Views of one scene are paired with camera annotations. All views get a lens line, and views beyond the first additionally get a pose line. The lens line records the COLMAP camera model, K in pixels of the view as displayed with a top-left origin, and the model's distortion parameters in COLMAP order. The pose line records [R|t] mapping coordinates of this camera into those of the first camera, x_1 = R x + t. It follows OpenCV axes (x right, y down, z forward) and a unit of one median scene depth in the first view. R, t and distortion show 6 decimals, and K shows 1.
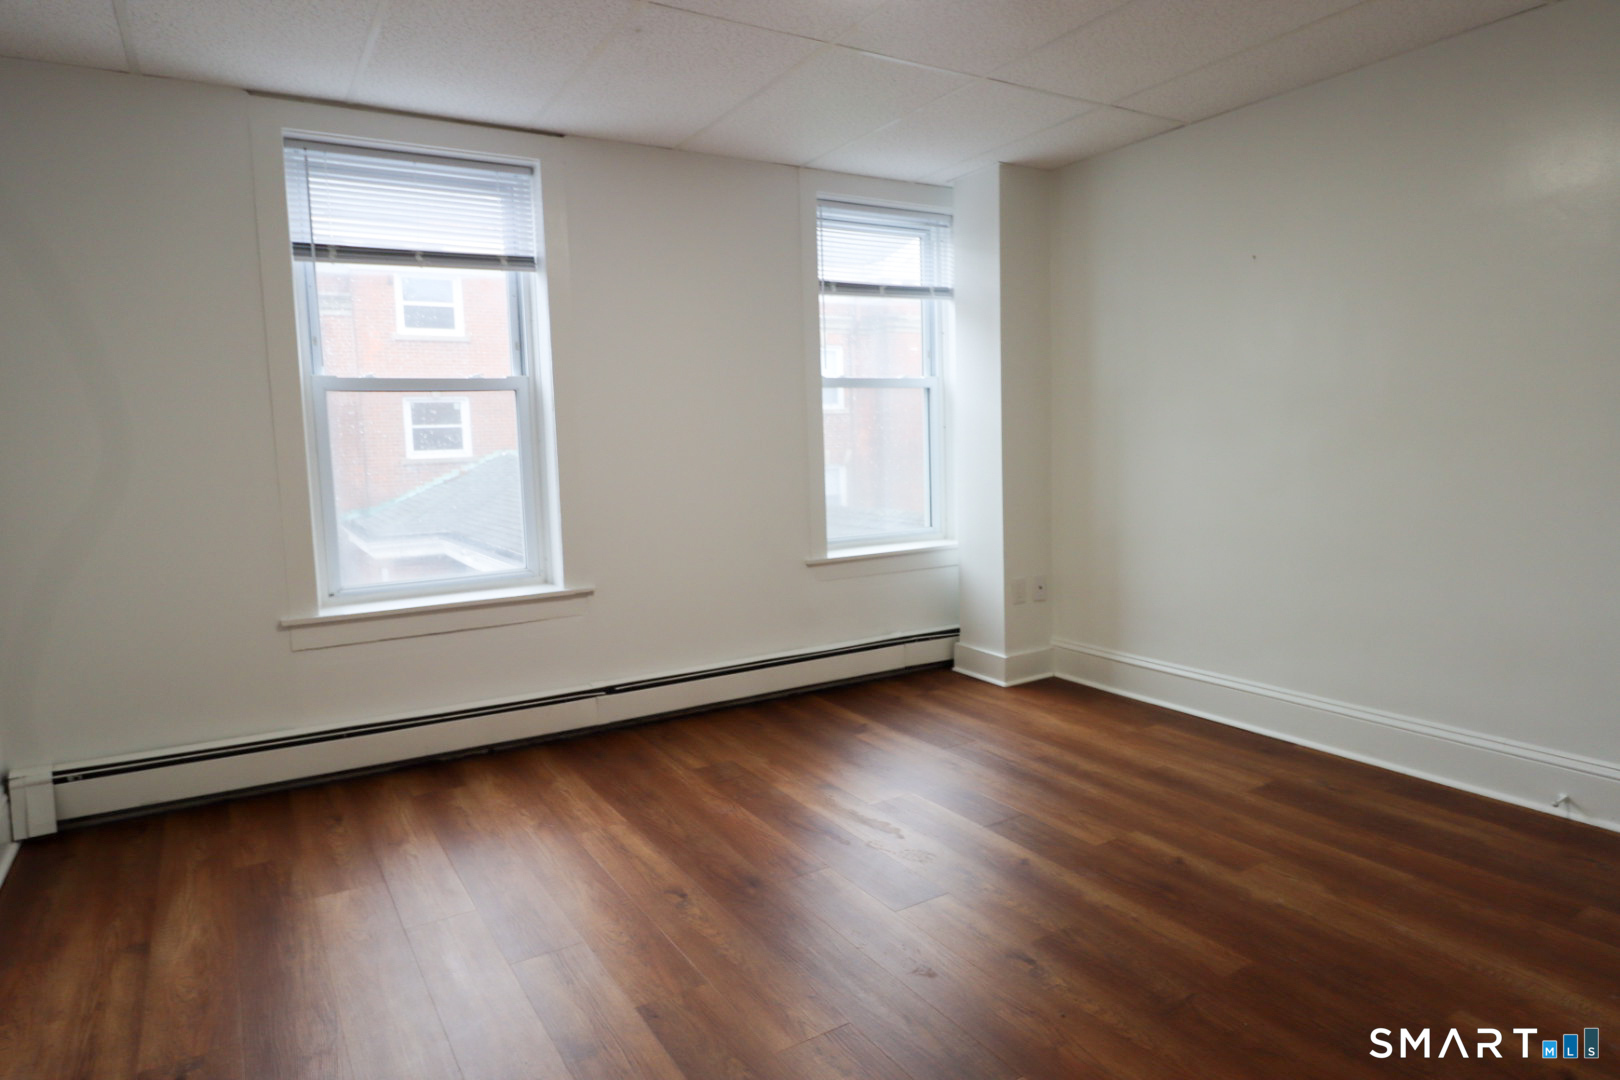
lens RADIAL K [[940.5, 0, 817.1], [0, 940.5, 532.8], [0, 0, 1]] dist [0.003113, -0.001272]
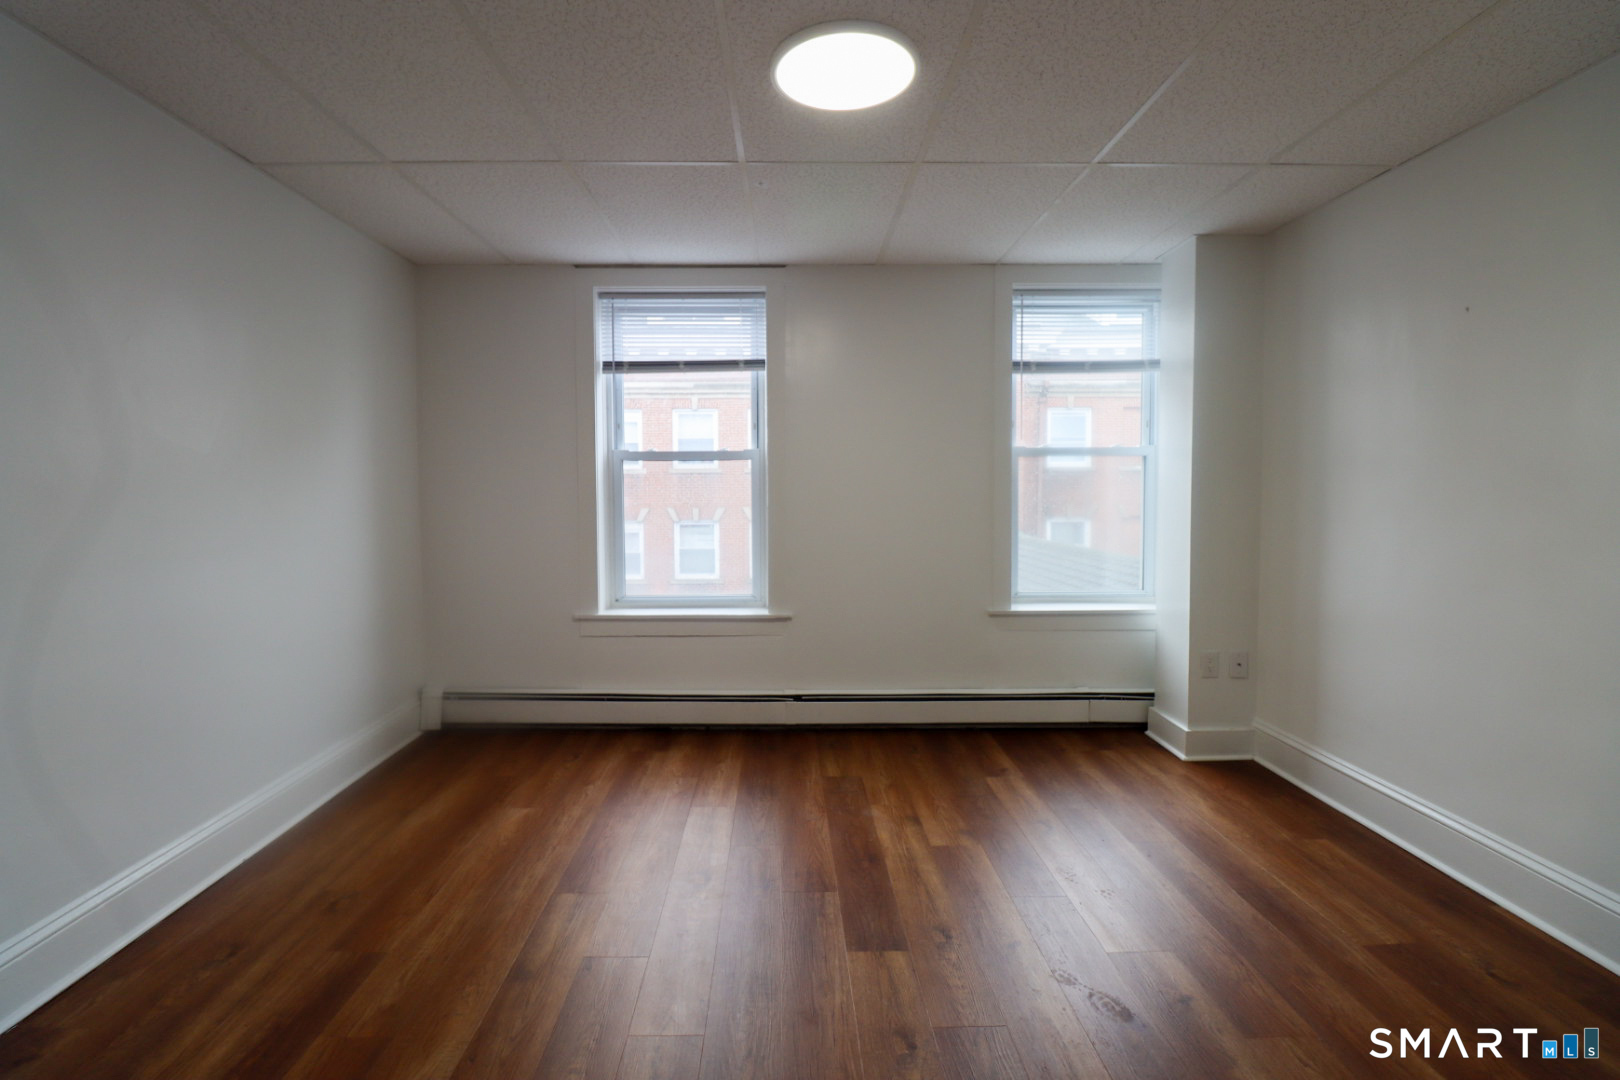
lens RADIAL K [[751.5, 0, 798.8], [0, 751.5, 528.7], [0, 0, 1]] dist [-0.000382, -0.014476]
pose [[0.858999, 0.052536, -0.509274, 0.276966], [-0.074130, 0.997002, -0.022186, -0.035170], [0.506582, 0.056810, 0.860318, 0.126563]]
